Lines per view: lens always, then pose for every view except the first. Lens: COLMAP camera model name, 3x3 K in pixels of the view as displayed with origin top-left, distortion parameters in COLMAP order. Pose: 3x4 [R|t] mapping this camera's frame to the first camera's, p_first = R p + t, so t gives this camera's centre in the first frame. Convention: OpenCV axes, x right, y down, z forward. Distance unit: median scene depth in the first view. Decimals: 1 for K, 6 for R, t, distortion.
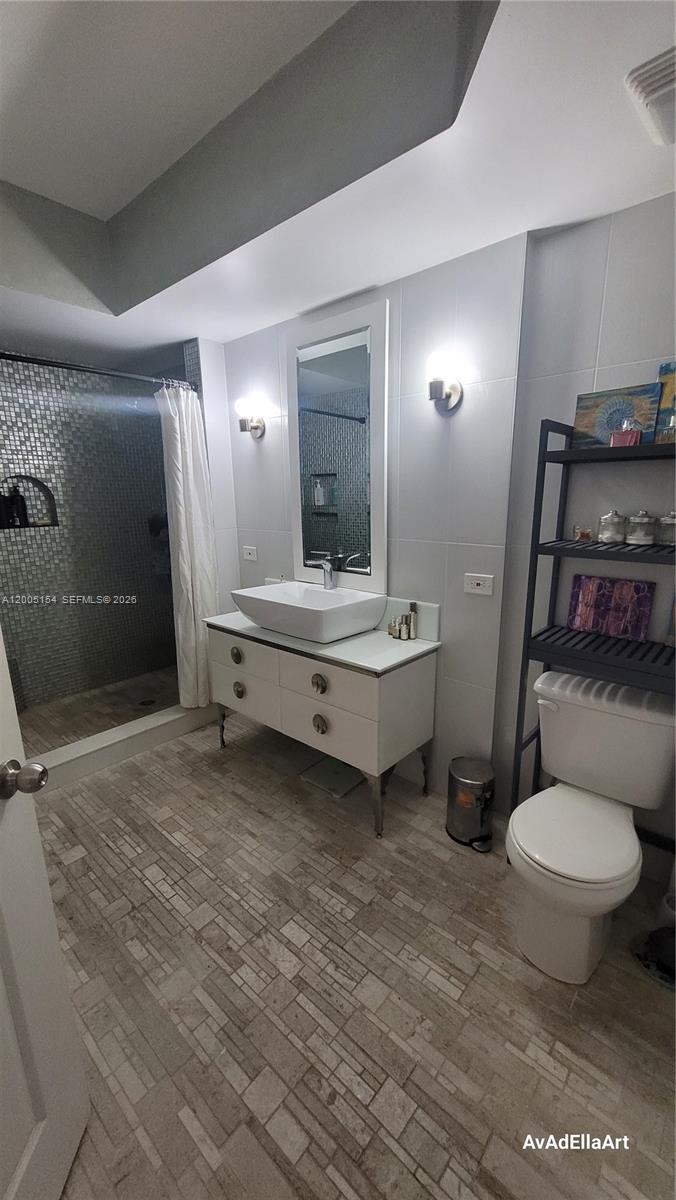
lens RADIAL K [[467.1, 0, 339.4], [0, 467.1, 604.4], [0, 0, 1]] dist [-0.000344, -0.000825]
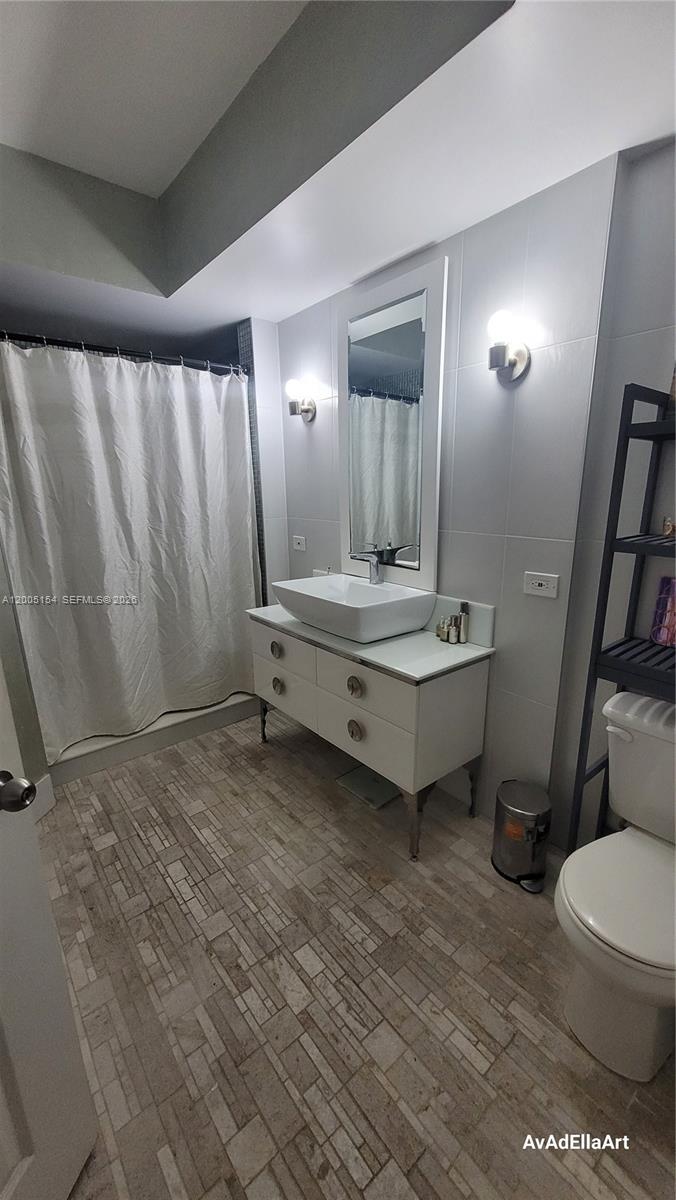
lens RADIAL K [[467.1, 0, 339.6], [0, 467.1, 604.2], [0, 0, 1]] dist [-0.000344, -0.000825]
pose [[0.988120, 0.037876, -0.148942, 0.065013], [-0.034925, 0.999139, 0.022384, -0.014115], [0.149661, -0.016916, 0.988593, 0.100122]]
